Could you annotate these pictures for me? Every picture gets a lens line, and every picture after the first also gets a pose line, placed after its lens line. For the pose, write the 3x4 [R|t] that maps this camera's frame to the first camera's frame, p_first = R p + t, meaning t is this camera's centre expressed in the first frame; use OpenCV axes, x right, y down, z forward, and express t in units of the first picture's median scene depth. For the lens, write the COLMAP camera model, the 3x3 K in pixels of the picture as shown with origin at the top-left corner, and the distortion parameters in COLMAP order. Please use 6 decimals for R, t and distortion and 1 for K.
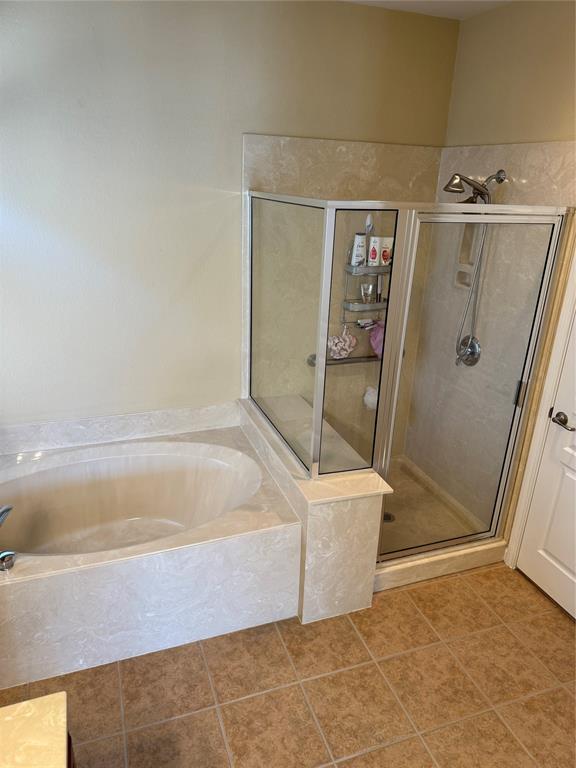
lens RADIAL K [[533.9, 0, 287.3], [0, 533.9, 384.7], [0, 0, 1]] dist [0.070863, -0.089301]
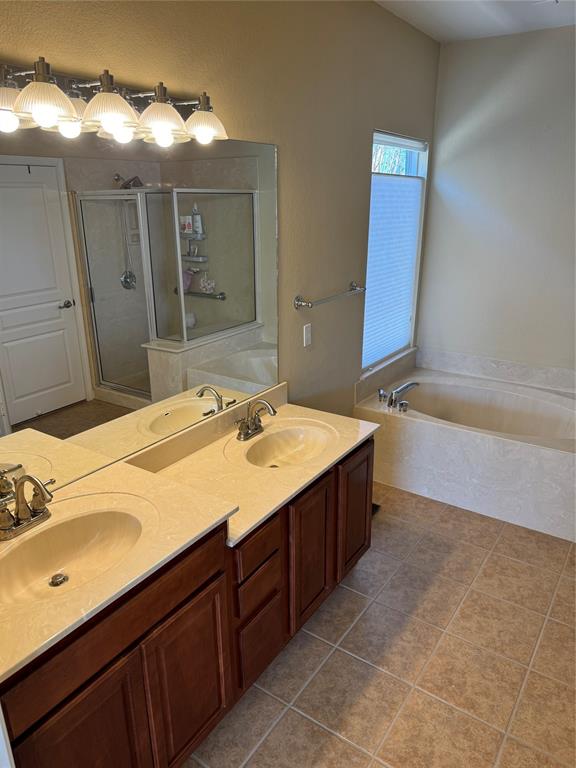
lens RADIAL K [[533.9, 0, 288.1], [0, 533.9, 382.4], [0, 0, 1]] dist [0.070863, -0.089301]
pose [[0.575458, 0.228352, -0.785305, 0.490702], [-0.273089, 0.958766, 0.078677, 0.194374], [0.770890, 0.169183, 0.614090, -0.271444]]
